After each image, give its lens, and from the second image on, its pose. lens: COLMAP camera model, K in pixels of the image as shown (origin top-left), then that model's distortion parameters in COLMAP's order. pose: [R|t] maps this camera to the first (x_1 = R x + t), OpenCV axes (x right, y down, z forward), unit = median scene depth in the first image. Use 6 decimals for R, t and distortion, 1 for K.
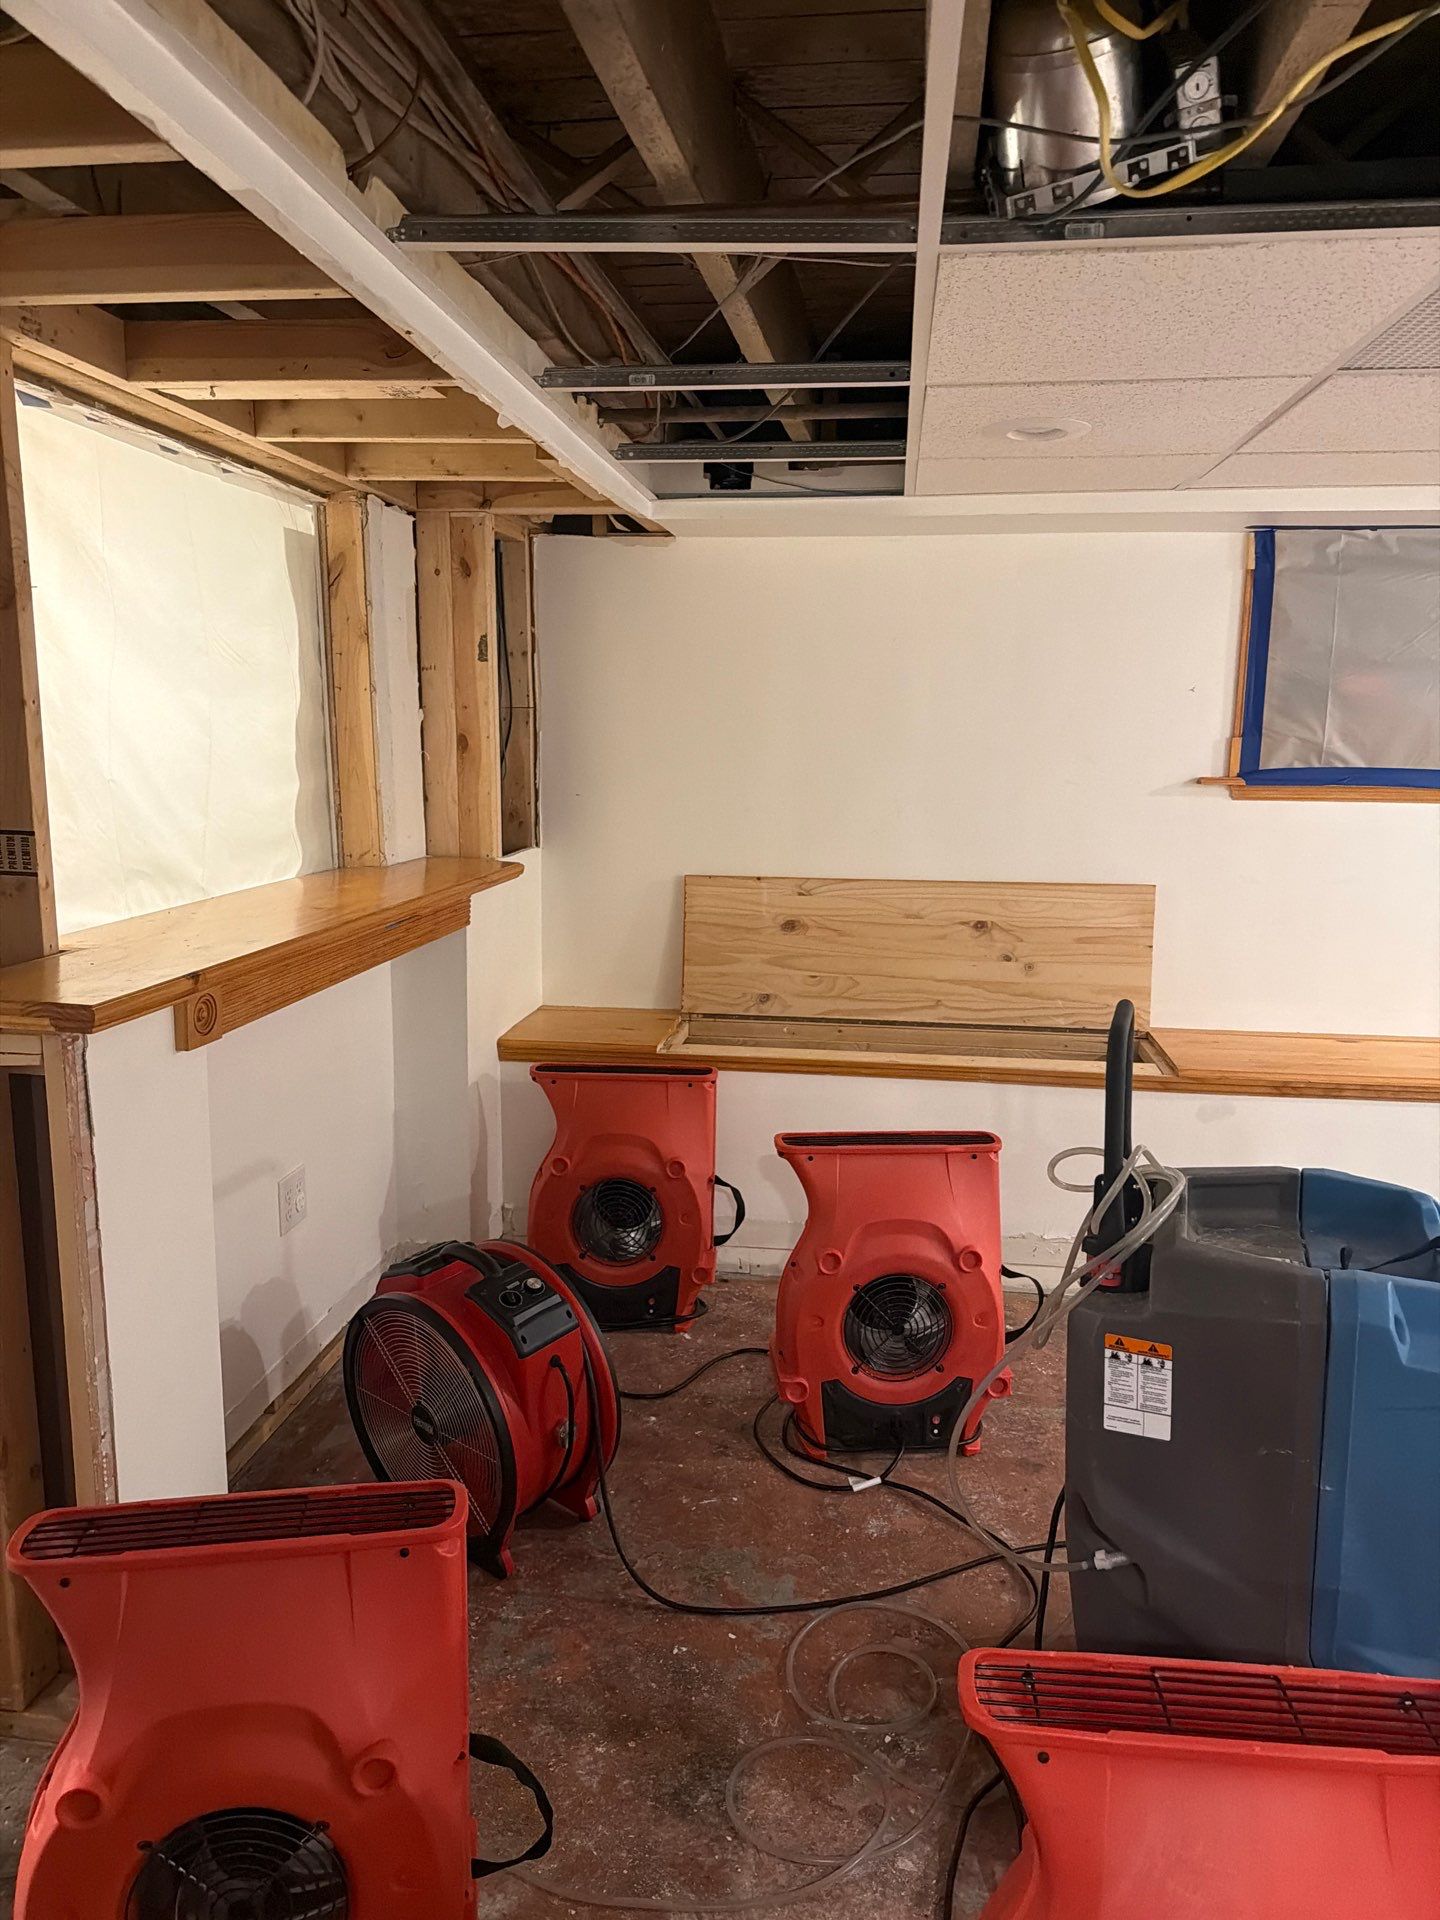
lens RADIAL K [[1352.4, 0, 716.7], [0, 1352.4, 951.6], [0, 0, 1]] dist [0.116364, -0.196607]
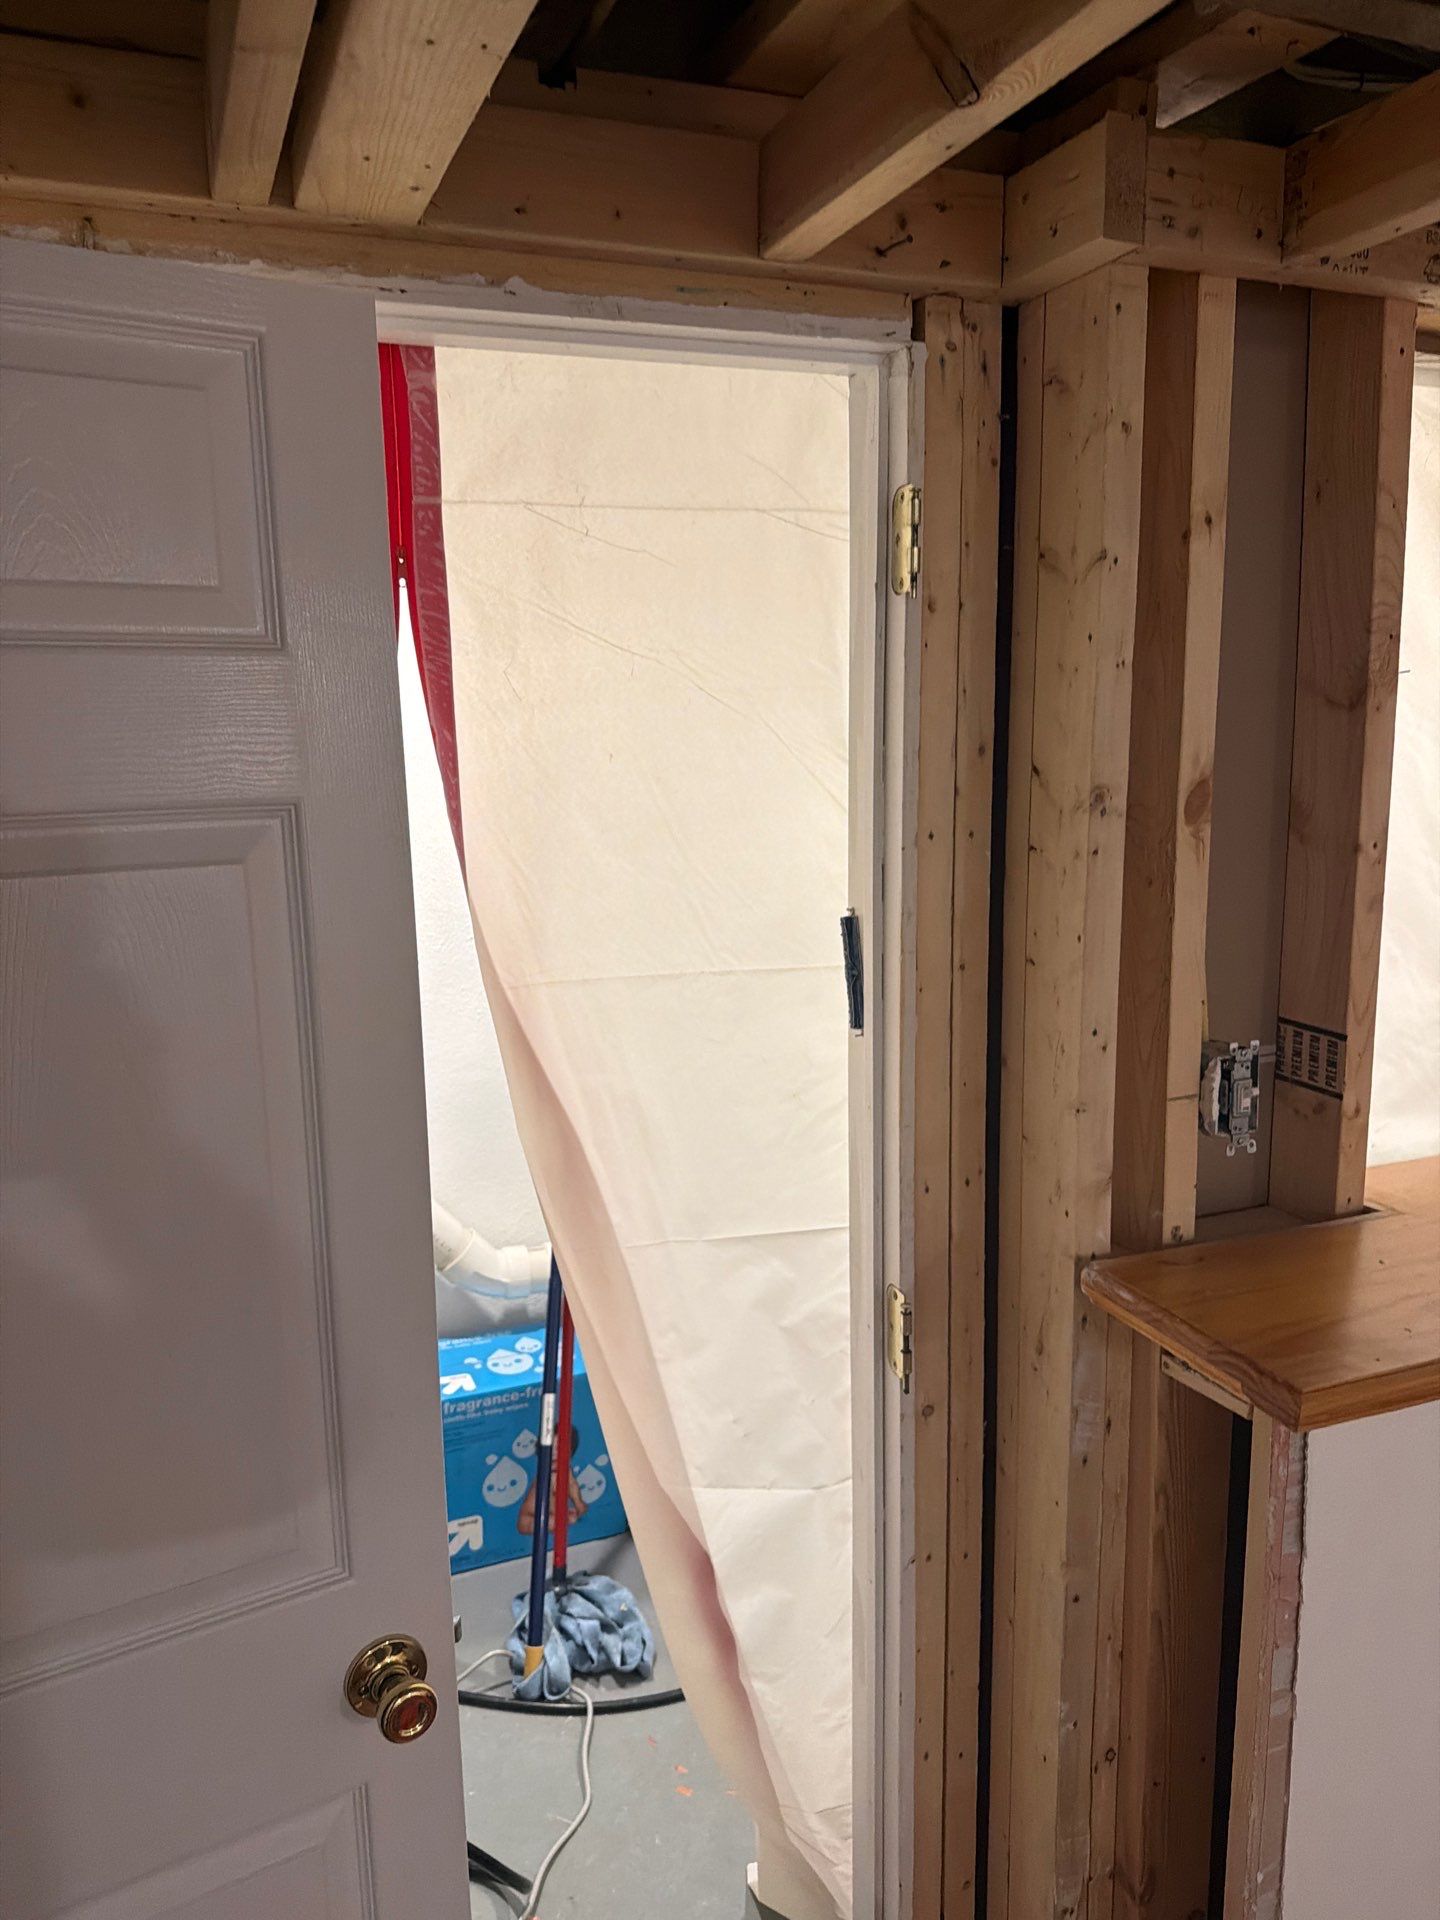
lens RADIAL K [[1360.3, 0, 726.8], [0, 1360.3, 959.8], [0, 0, 1]] dist [0.074142, -0.104299]
pose [[0.496881, 0.136867, -0.856958, -0.044736], [-0.123217, 0.988607, 0.086449, -0.089806], [0.859026, 0.062637, 0.508085, 0.242194]]
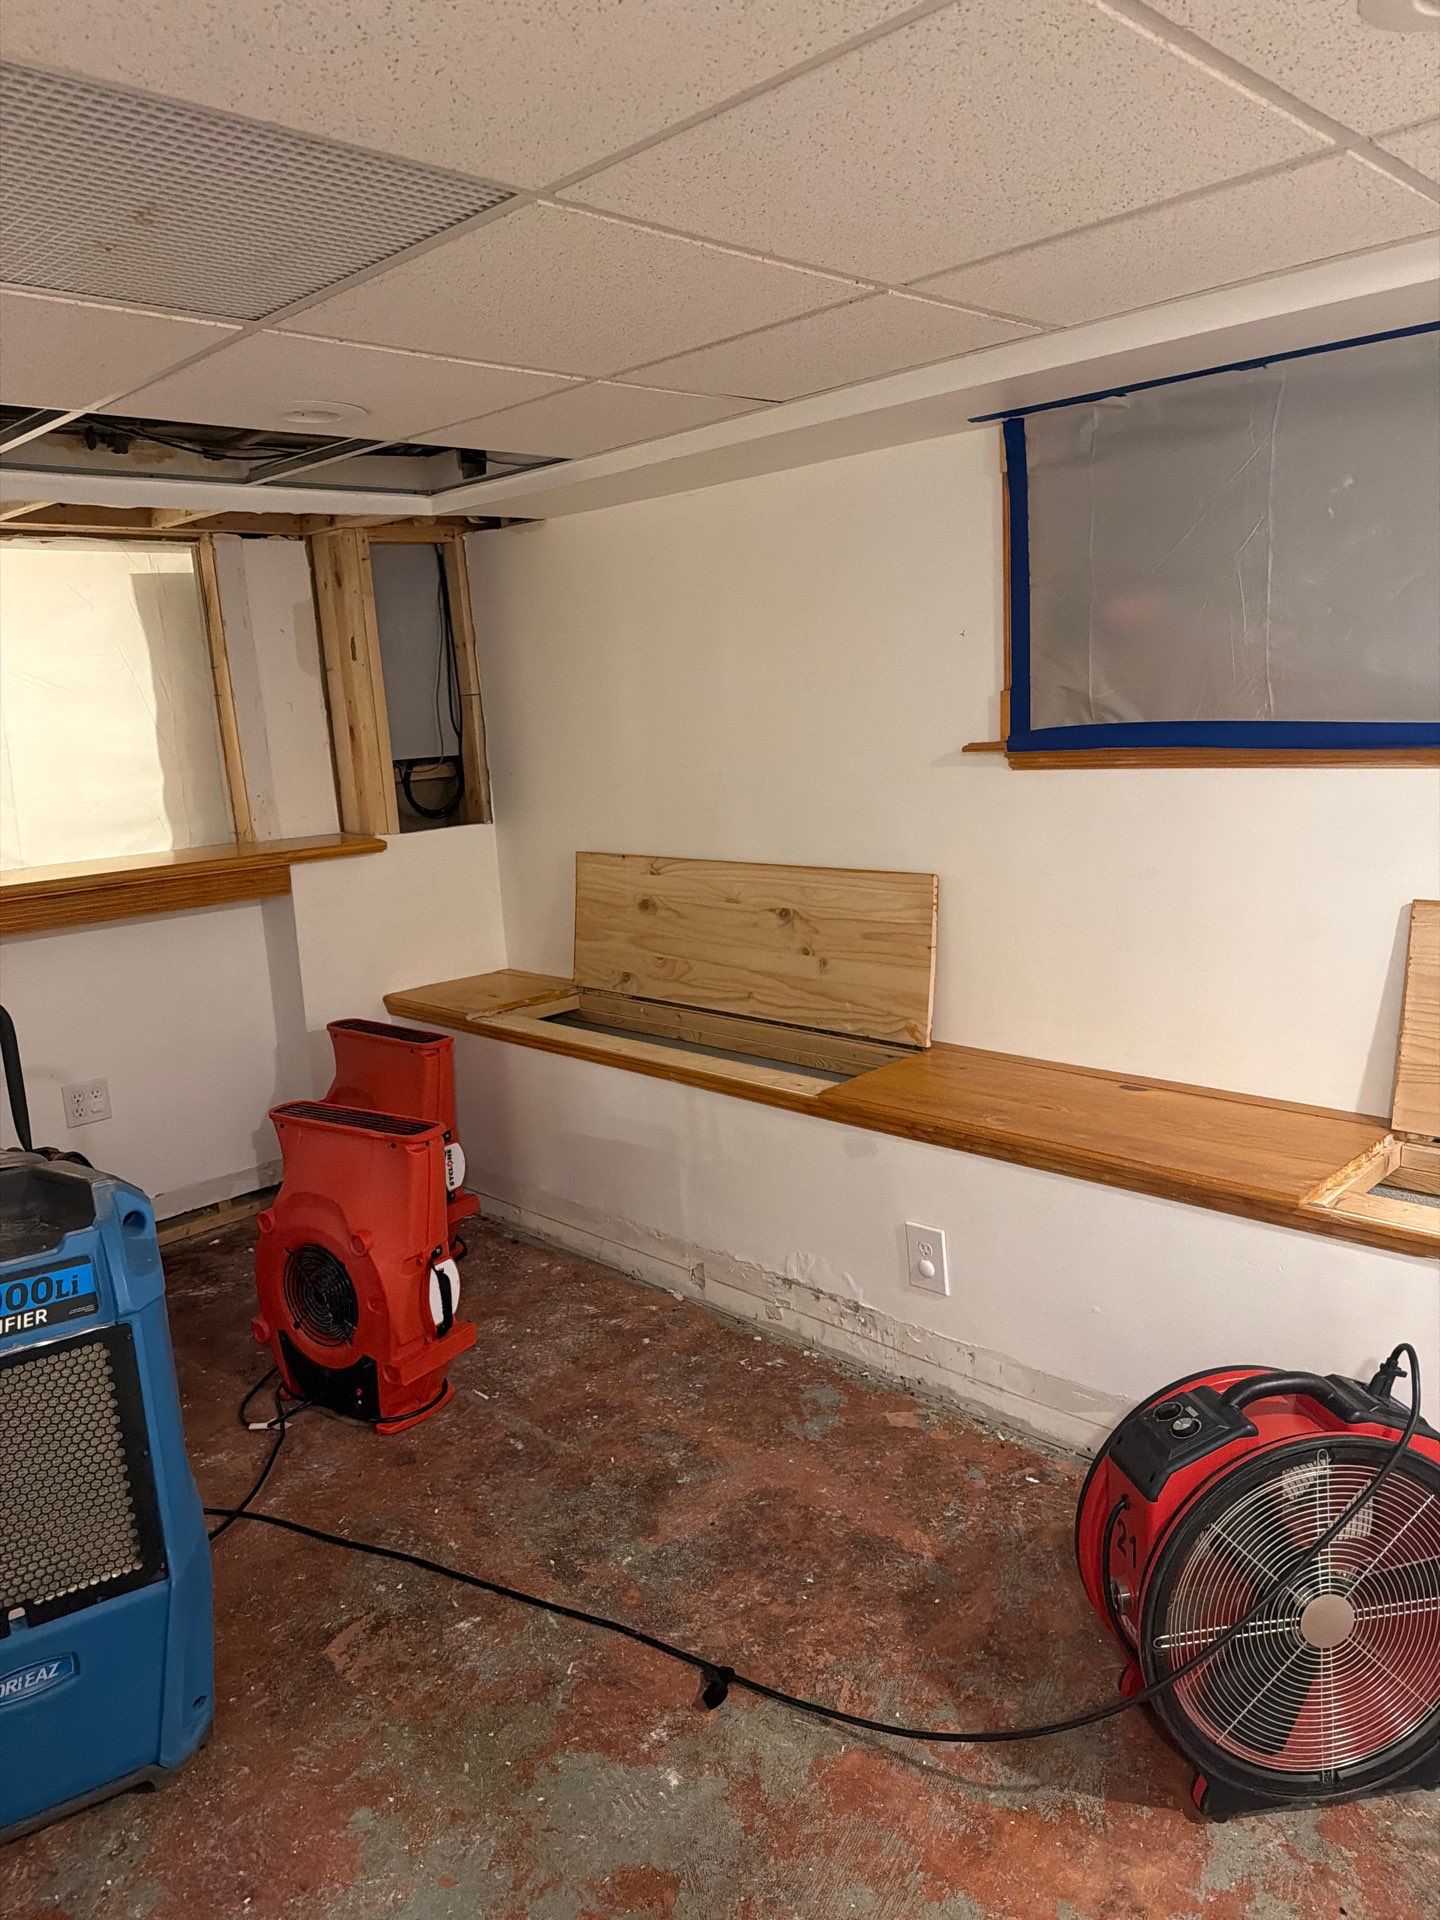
lens RADIAL K [[1343.4, 0, 723.6], [0, 1343.4, 971.2], [0, 0, 1]] dist [0.094255, -0.138258]
pose [[0.788421, 0.069737, -0.611170, 0.820703], [-0.038618, 0.997204, 0.063968, -0.042174], [0.613922, -0.026831, 0.788910, 0.308576]]
